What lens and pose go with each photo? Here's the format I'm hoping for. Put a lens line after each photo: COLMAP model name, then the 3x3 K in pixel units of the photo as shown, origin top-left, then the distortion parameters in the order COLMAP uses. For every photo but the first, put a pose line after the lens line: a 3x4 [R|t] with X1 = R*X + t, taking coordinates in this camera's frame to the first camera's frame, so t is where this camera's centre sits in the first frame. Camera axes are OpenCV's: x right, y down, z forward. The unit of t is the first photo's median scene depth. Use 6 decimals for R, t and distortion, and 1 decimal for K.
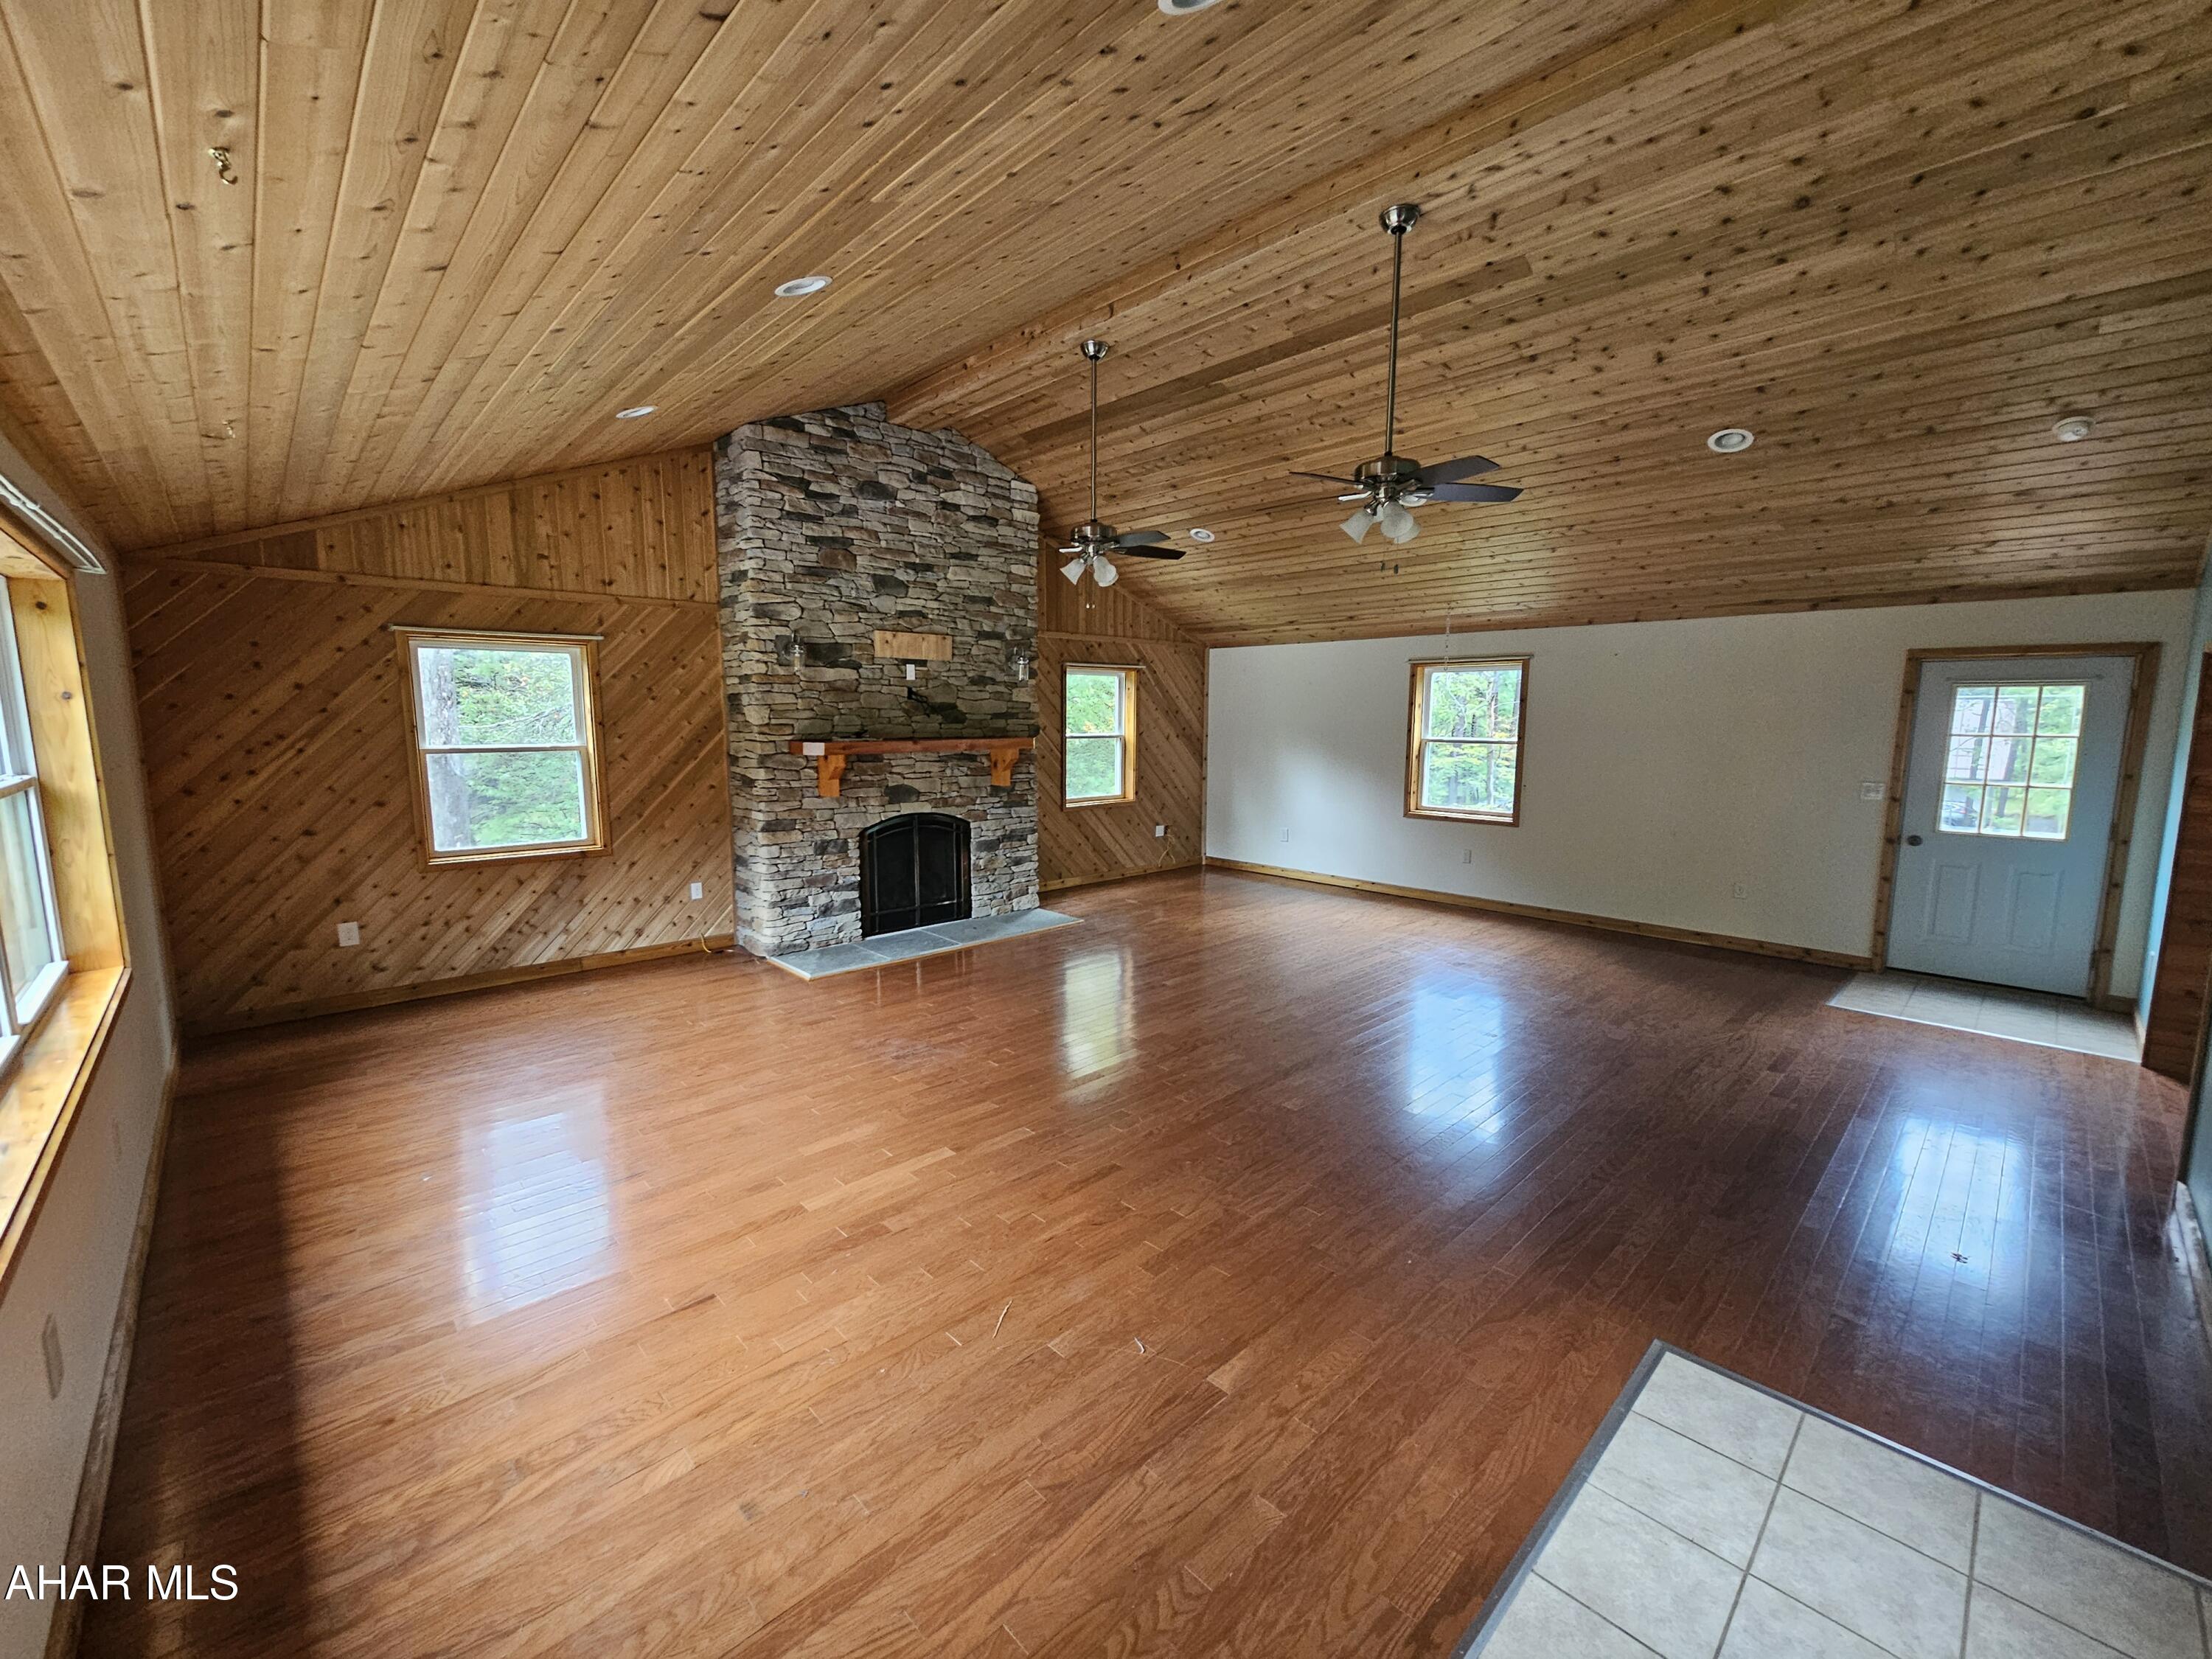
lens RADIAL K [[904.3, 0, 1095.9], [0, 904.3, 832.2], [0, 0, 1]] dist [-0.001065, -0.000802]
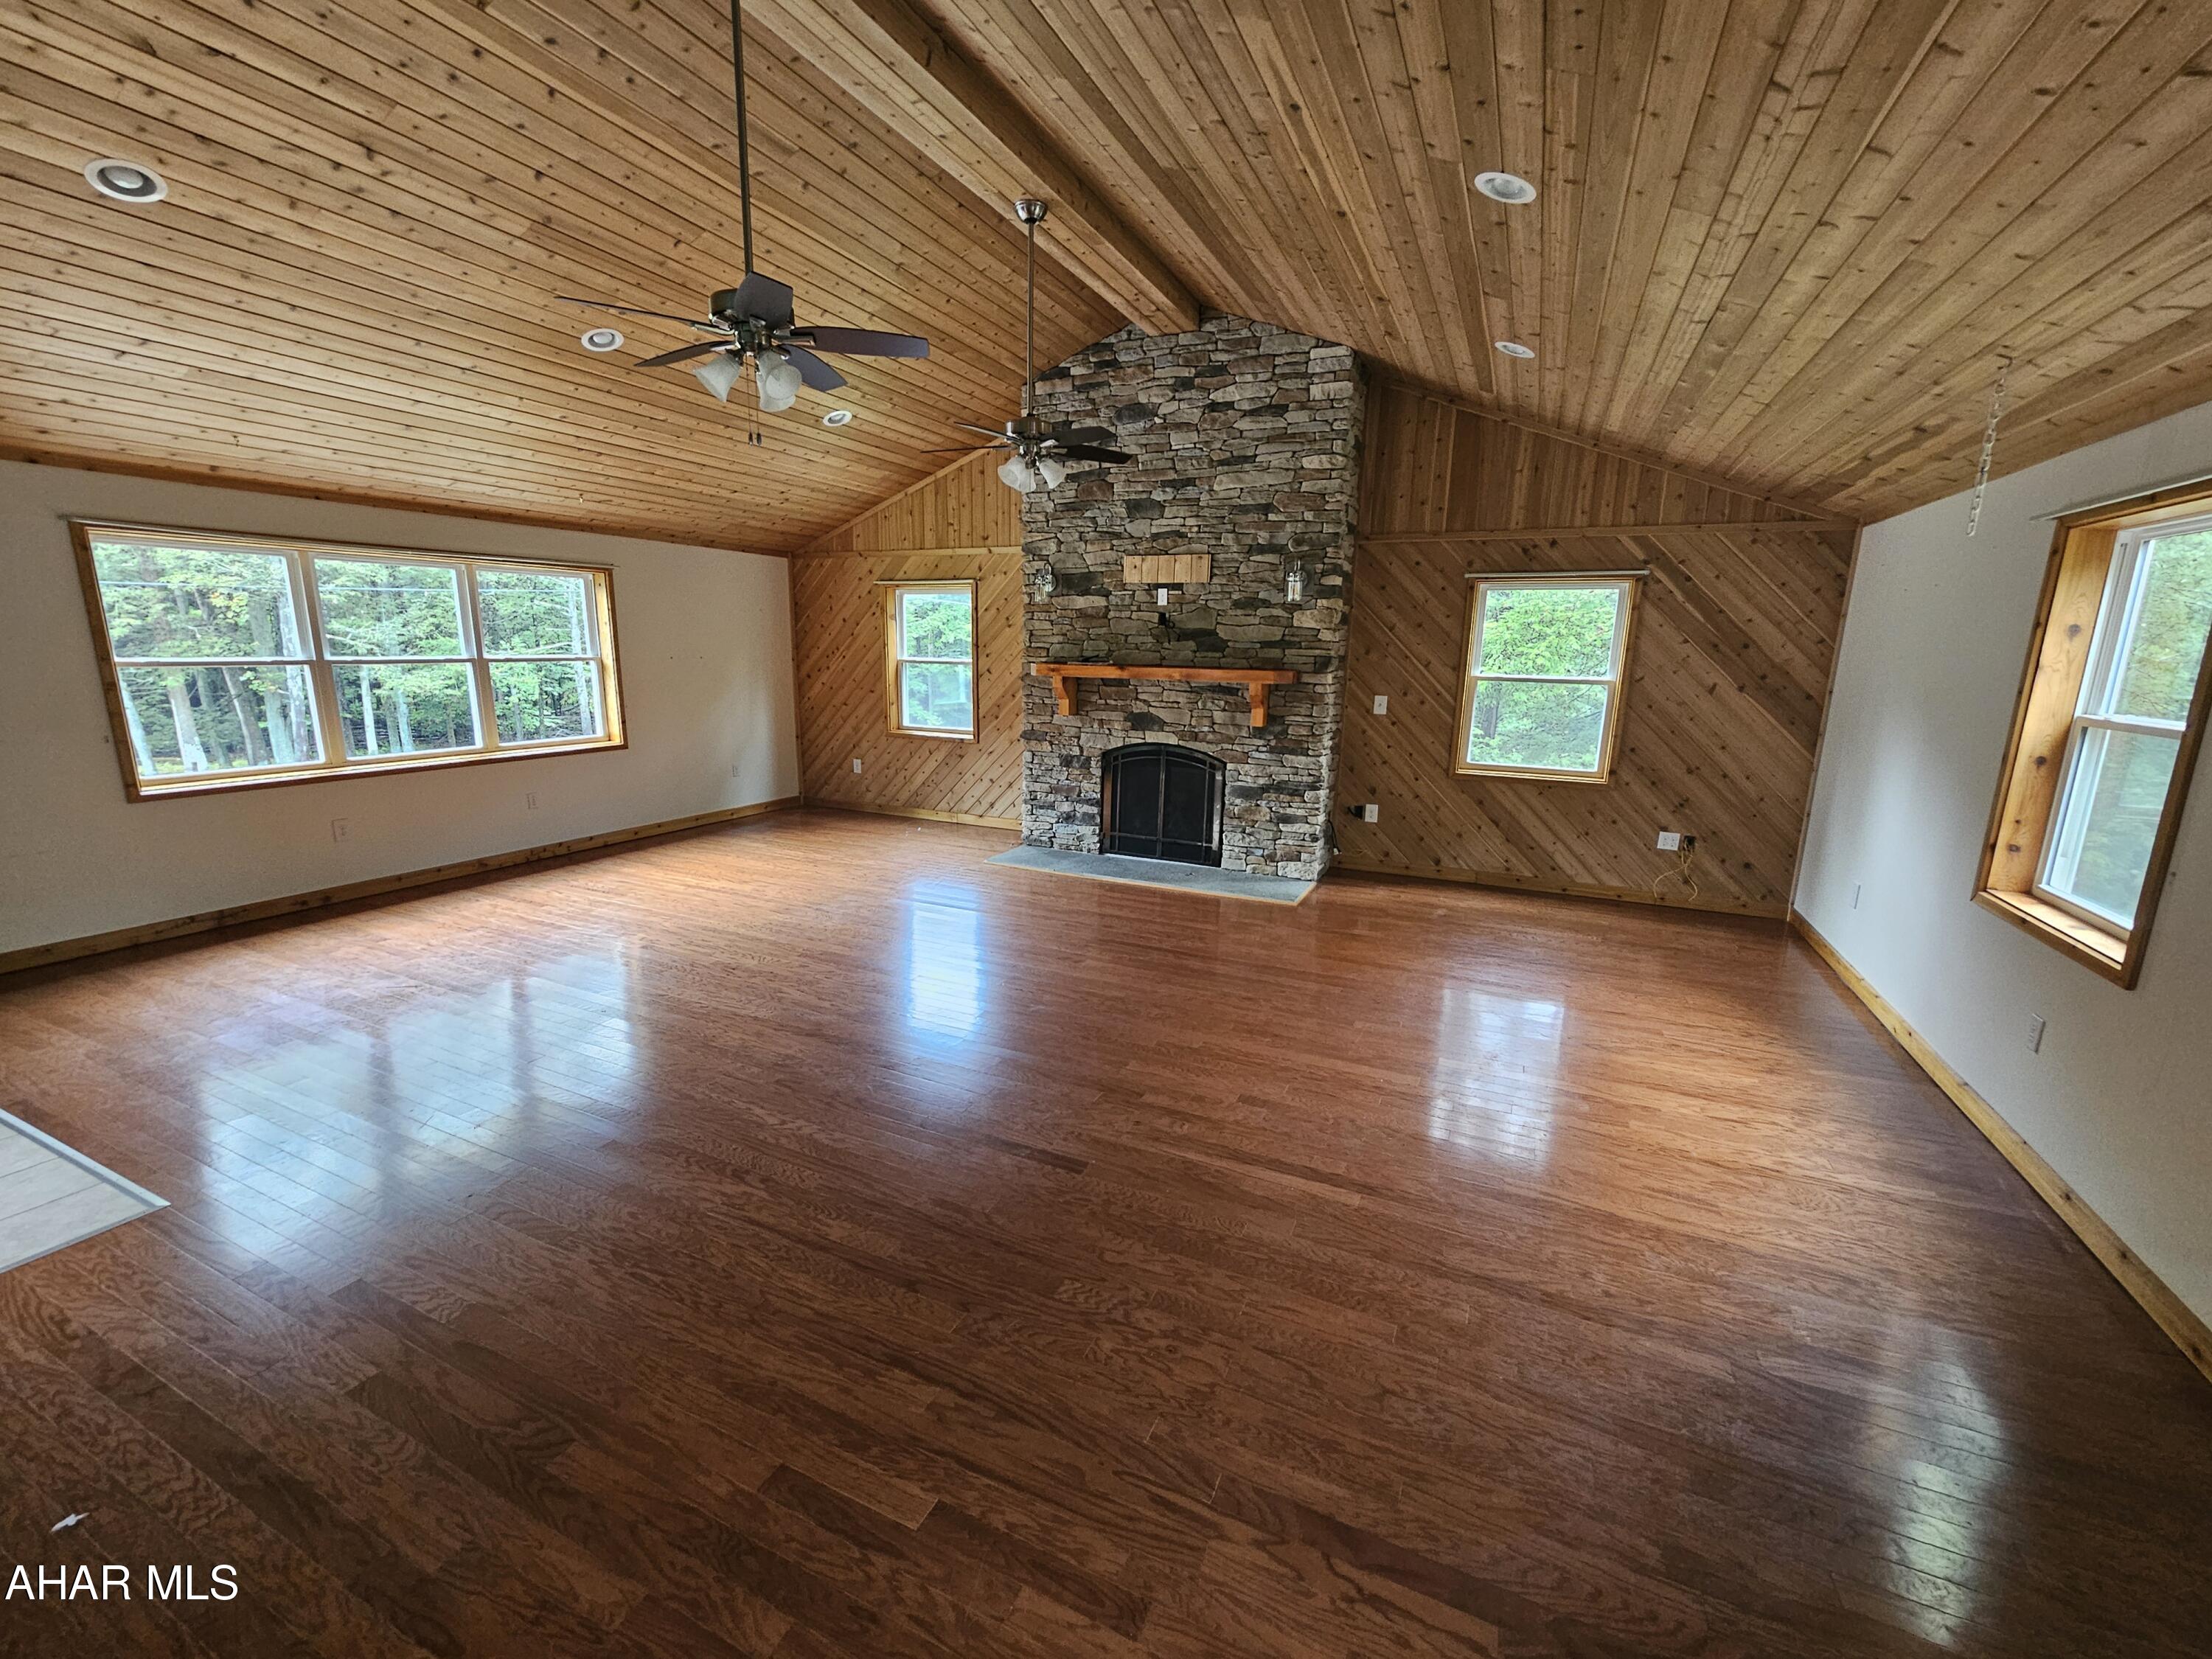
lens RADIAL K [[904.4, 0, 1092.9], [0, 904.4, 836.1], [0, 0, 1]] dist [-0.000576, -0.000523]
pose [[0.364899, 0.198102, -0.909727, 0.725580], [-0.138309, 0.977794, 0.157447, -0.070575], [0.920717, 0.068371, 0.384196, 0.594668]]
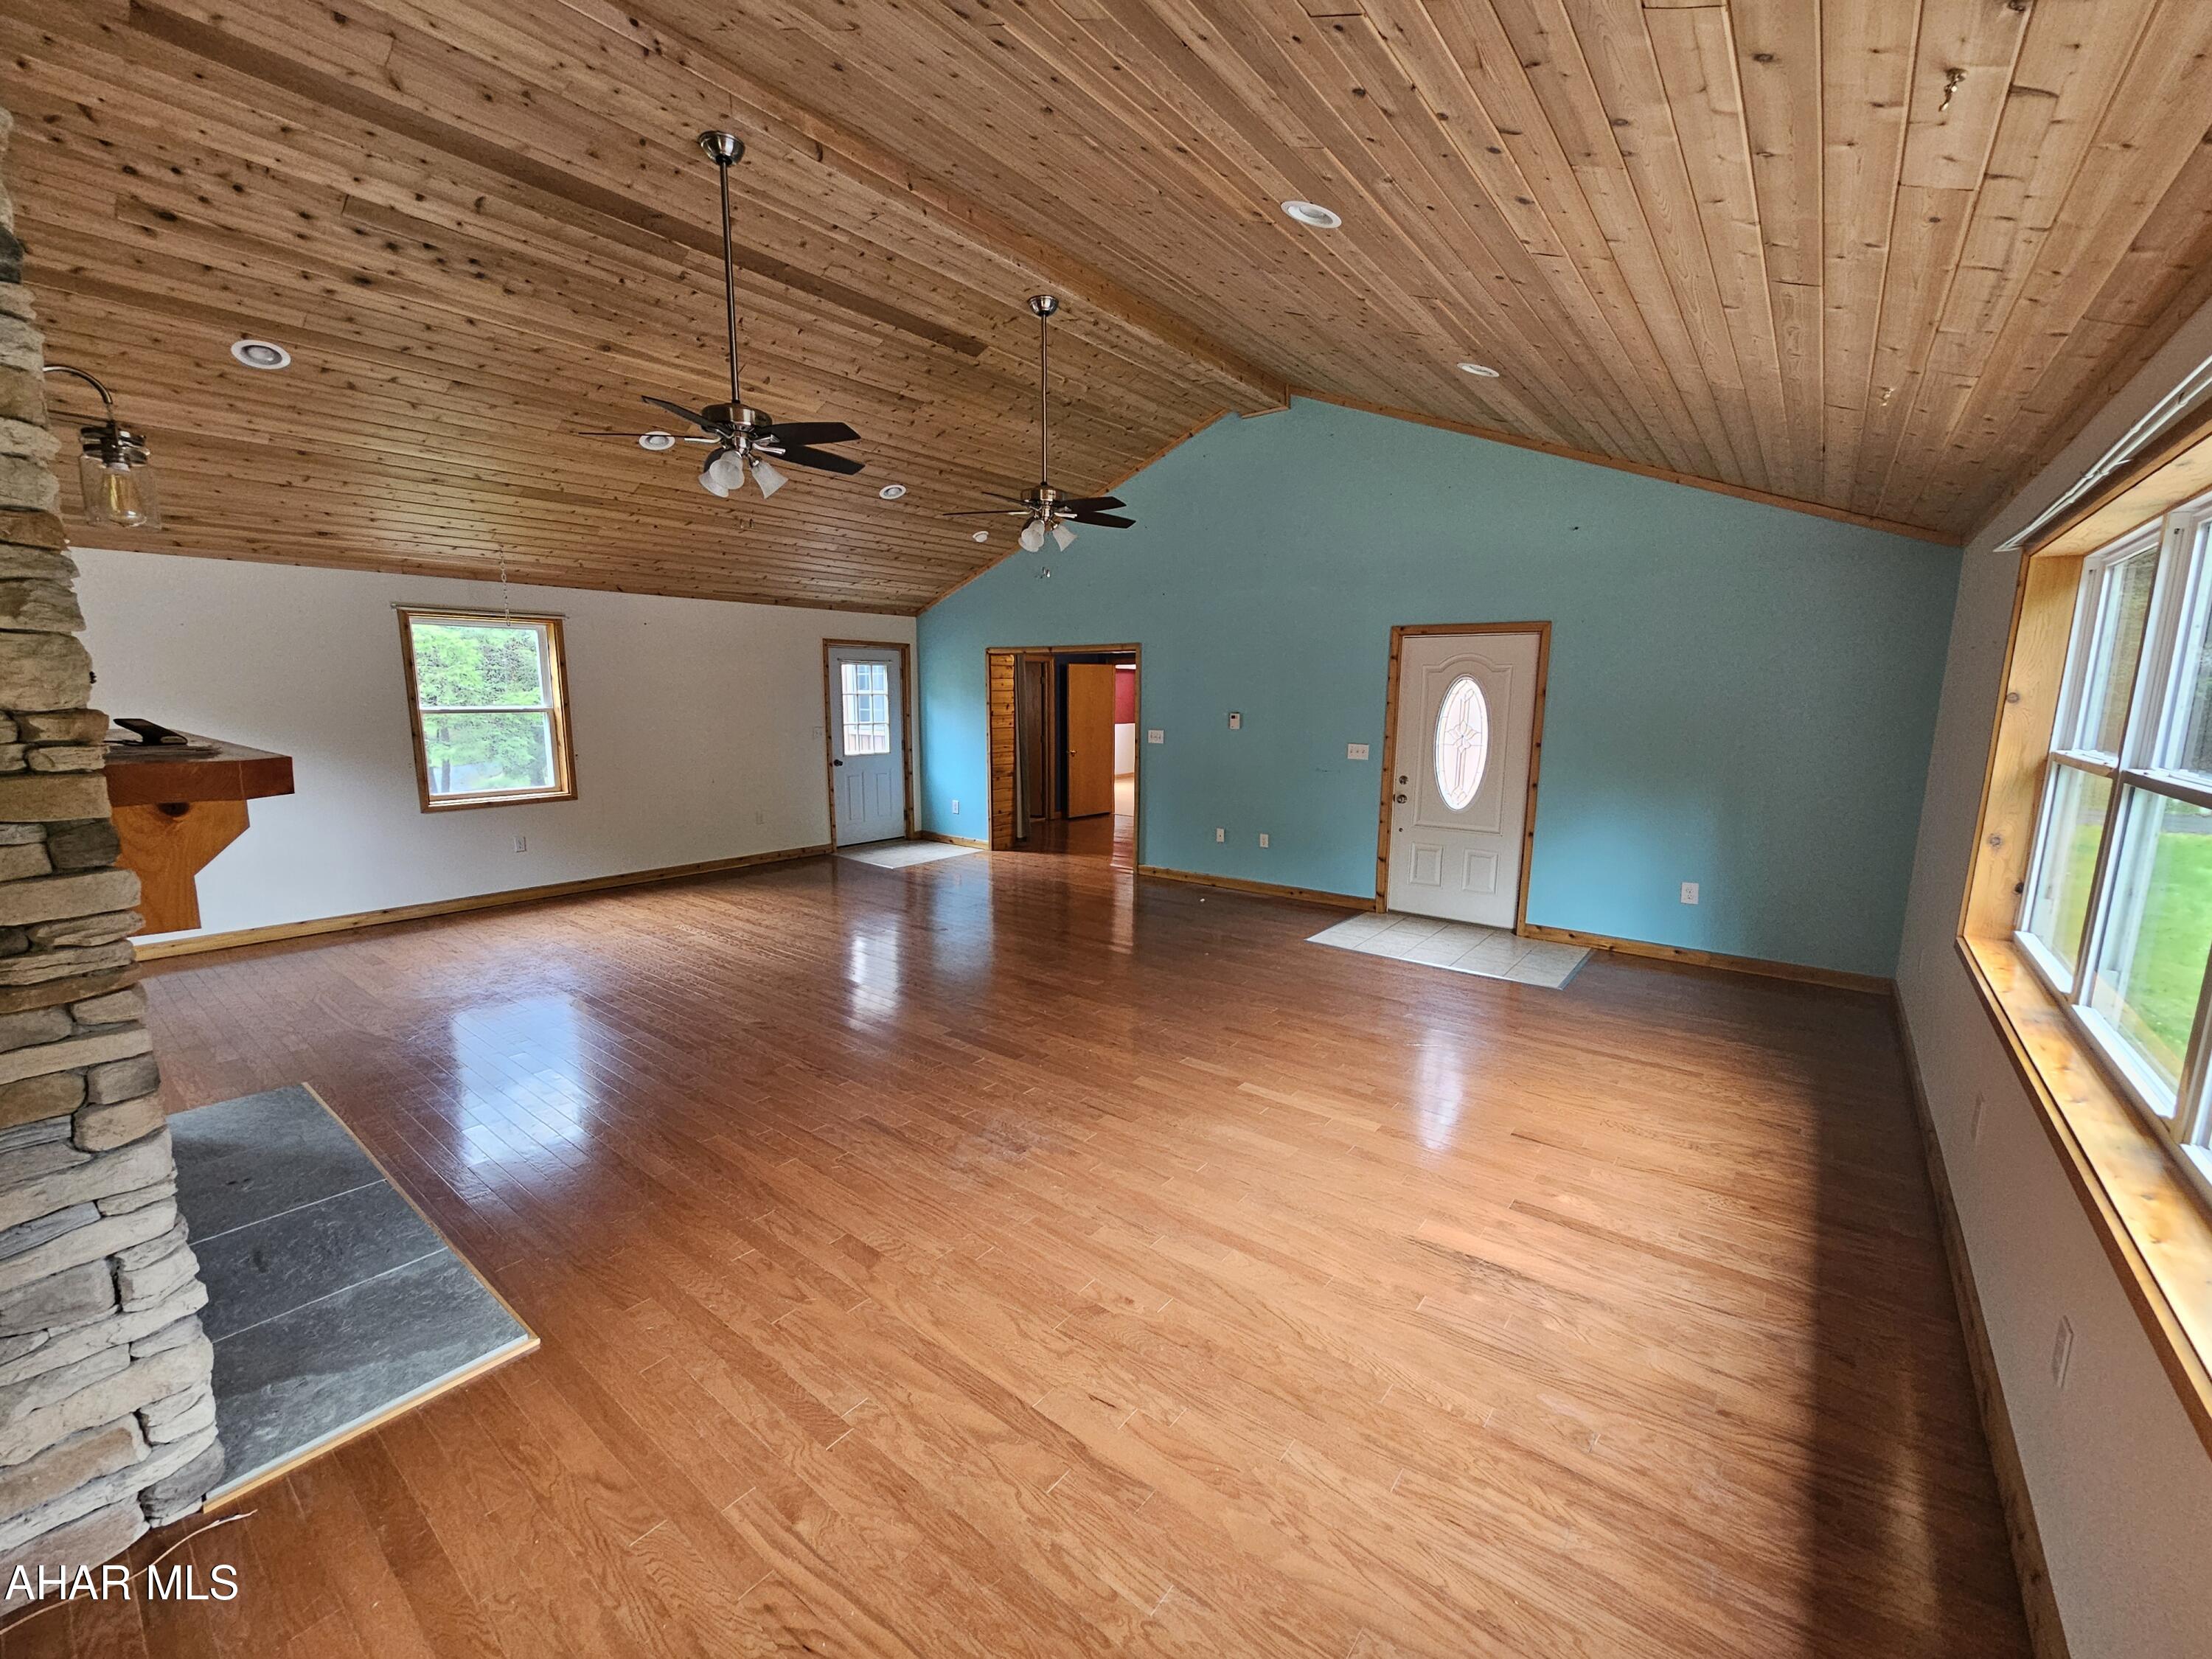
lens RADIAL K [[901.1, 0, 1095.5], [0, 901.1, 838.7], [0, 0, 1]] dist [0.000910, -0.000301]
pose [[-0.139749, -0.168988, 0.975660, -0.623568], [0.122074, 0.974872, 0.186337, -0.088045], [-0.982633, 0.145143, -0.115608, 0.682023]]
